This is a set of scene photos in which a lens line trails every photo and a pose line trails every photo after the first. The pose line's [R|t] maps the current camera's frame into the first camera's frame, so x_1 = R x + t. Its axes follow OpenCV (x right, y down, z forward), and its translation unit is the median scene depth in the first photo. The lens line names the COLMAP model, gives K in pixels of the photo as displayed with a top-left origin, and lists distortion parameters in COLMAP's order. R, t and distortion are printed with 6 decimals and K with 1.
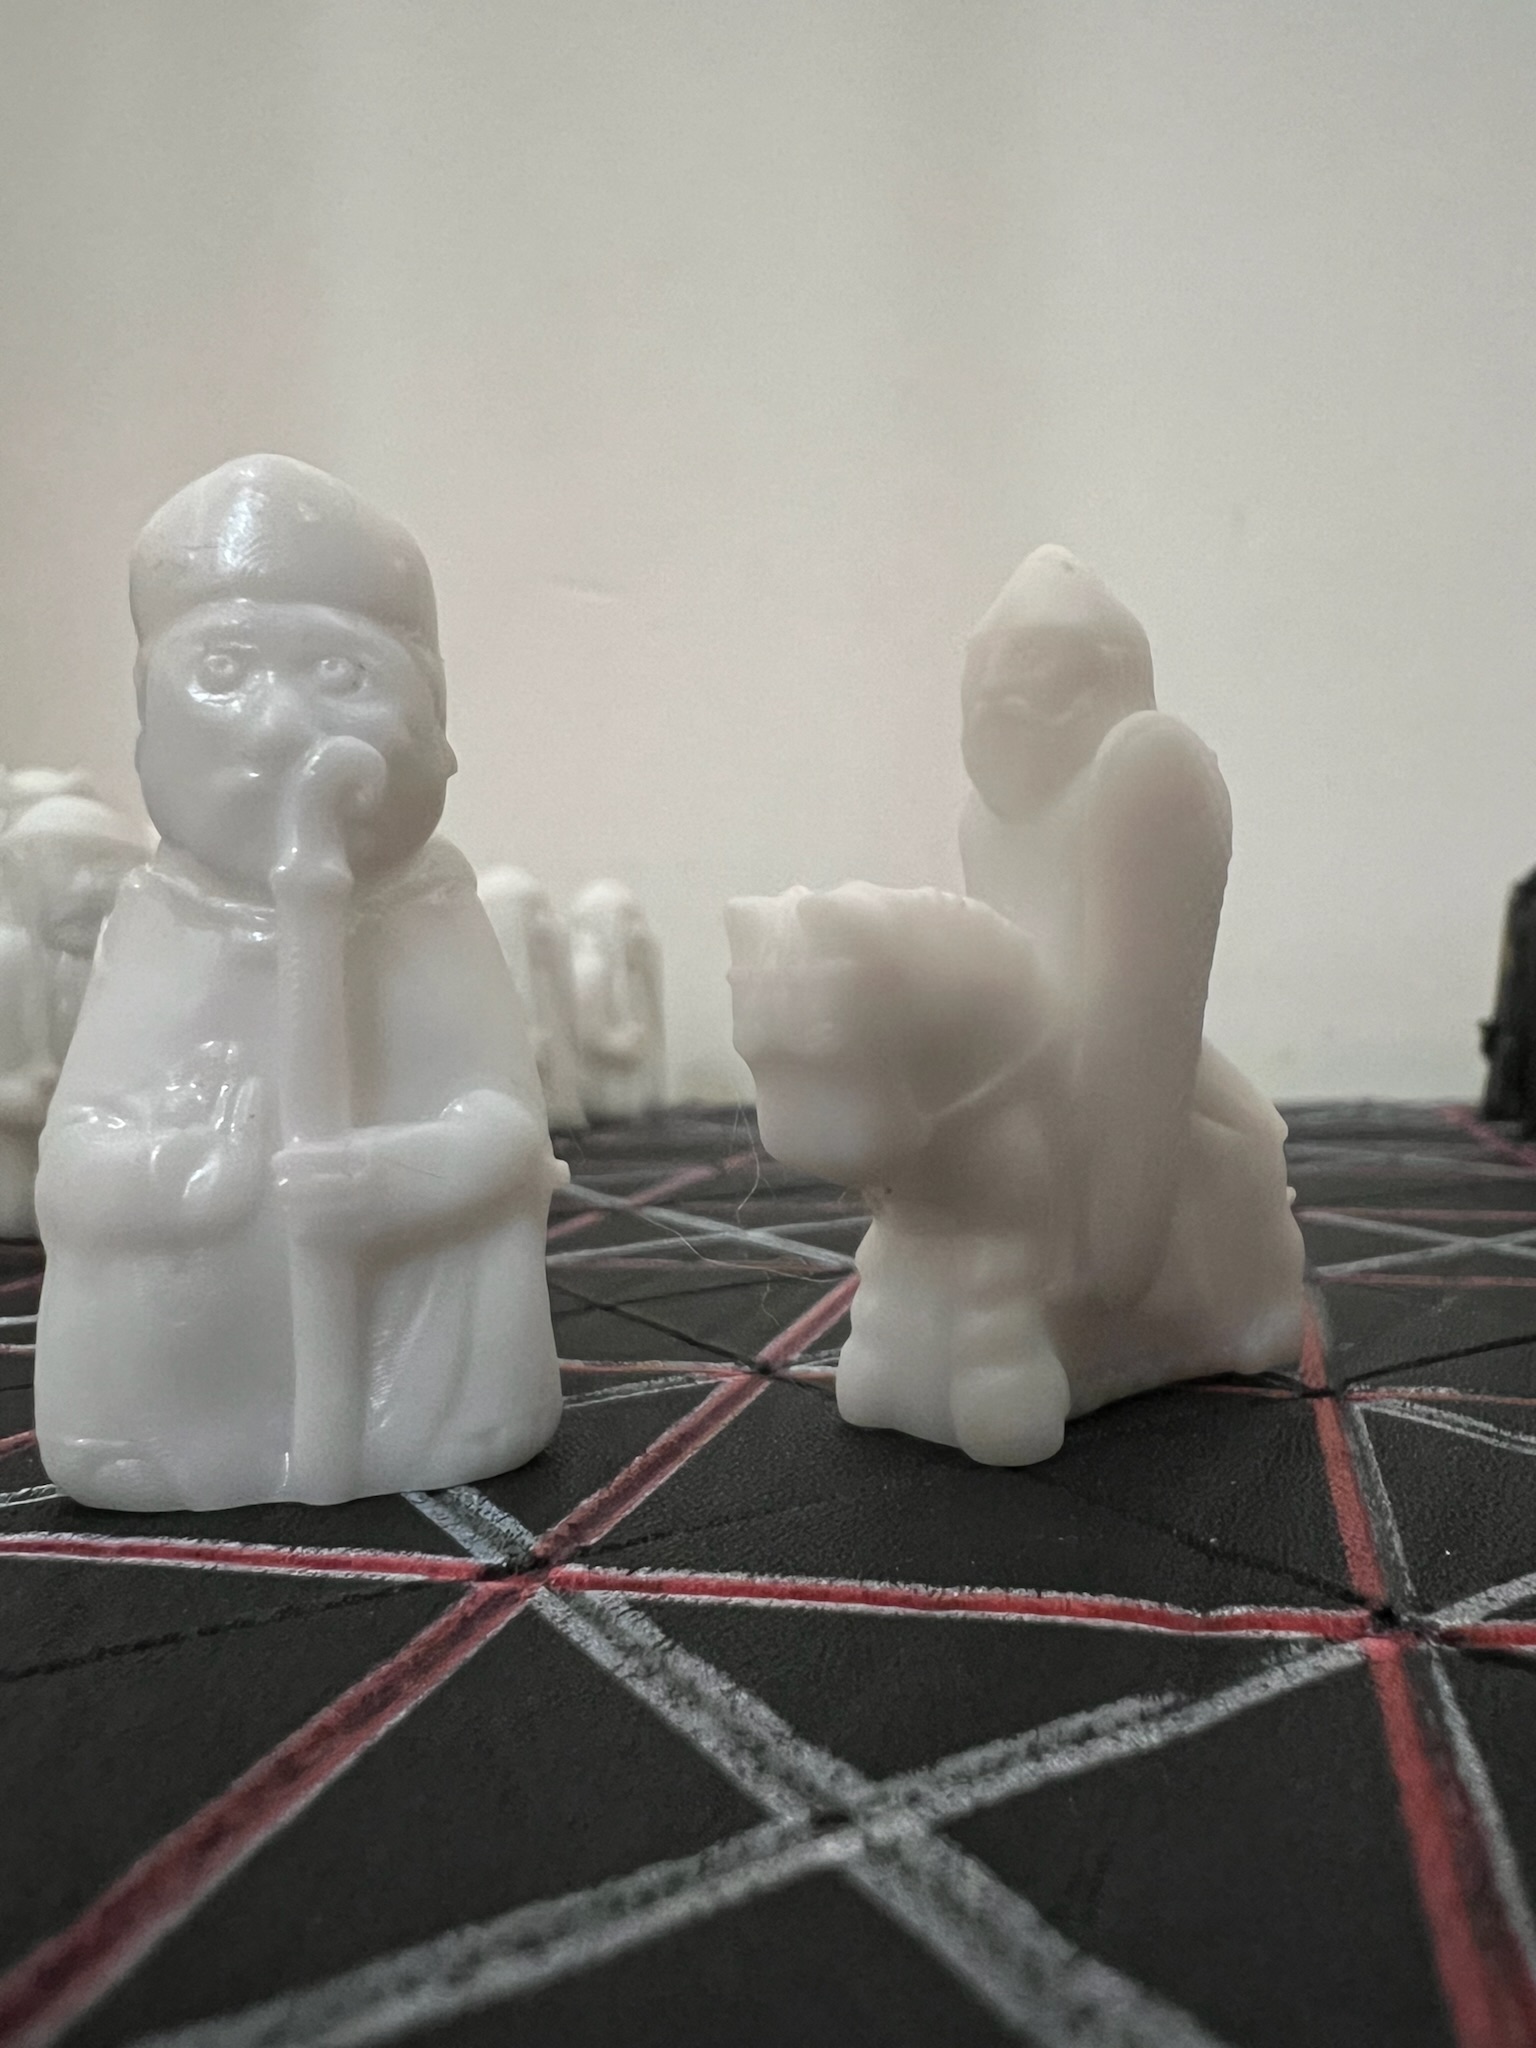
lens RADIAL K [[1581.0, 0, 768.0], [0, 1581.0, 1024.0], [0, 0, 1]] dist [0.001235, -0.006101]
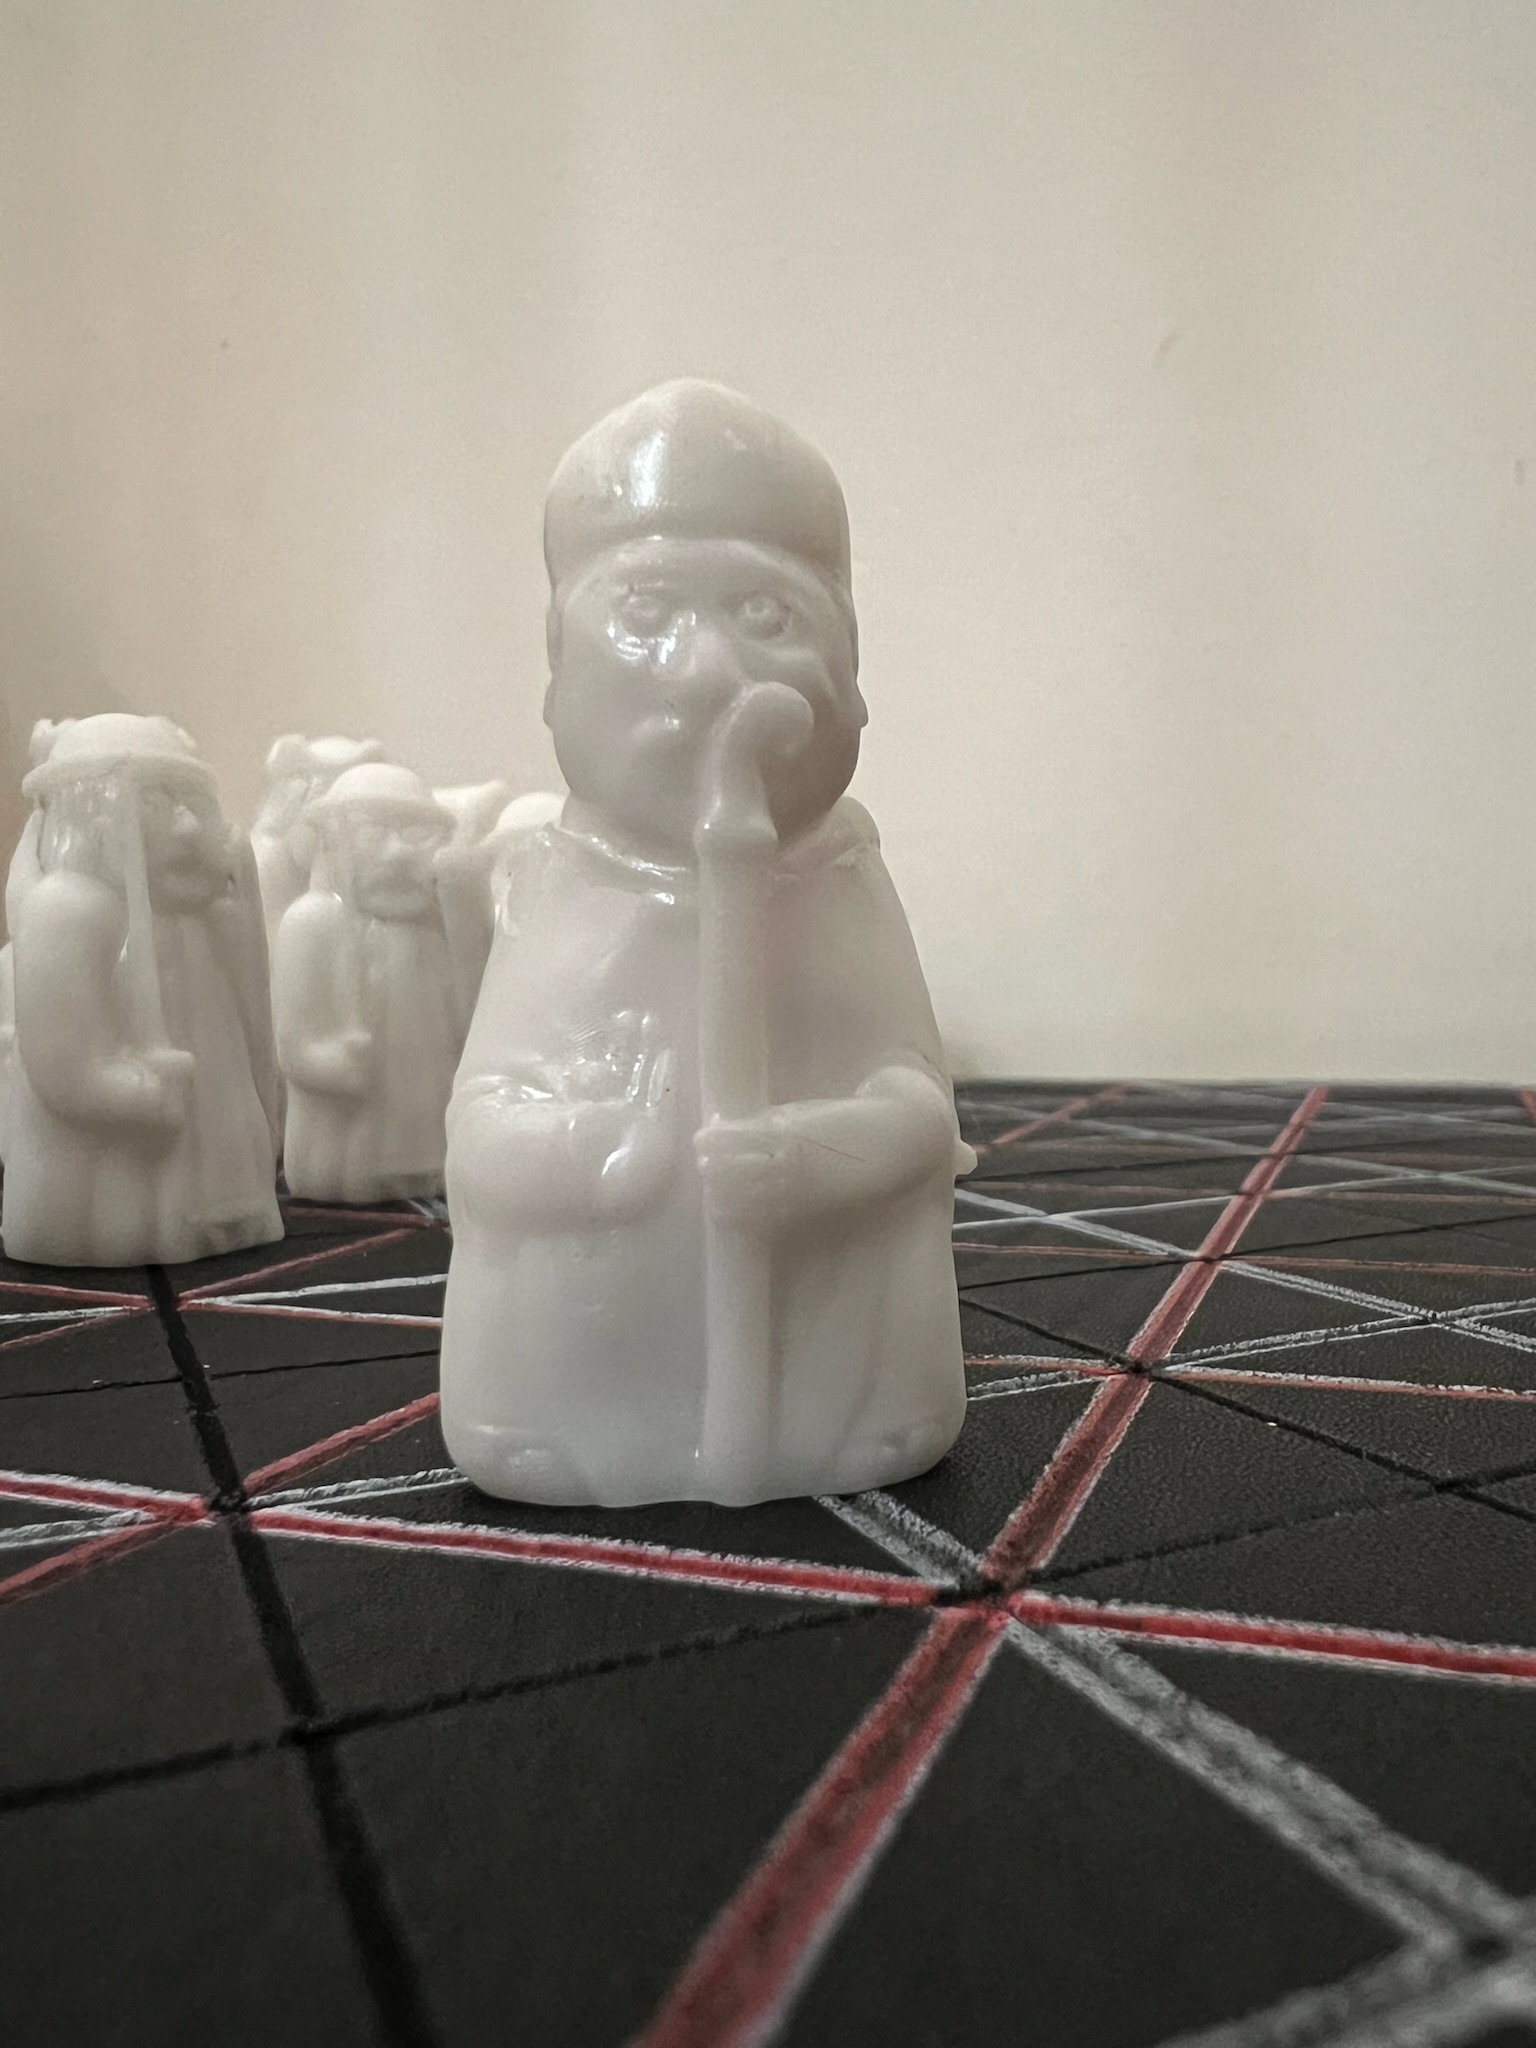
lens RADIAL K [[1553.1, 0, 768.0], [0, 1553.1, 1024.0], [0, 0, 1]] dist [0.006376, -0.002603]
pose [[0.993064, 0.013436, -0.116801, -0.166545], [-0.011475, 0.999782, 0.017445, 0.002115], [0.117010, -0.015983, 0.993002, 0.096755]]
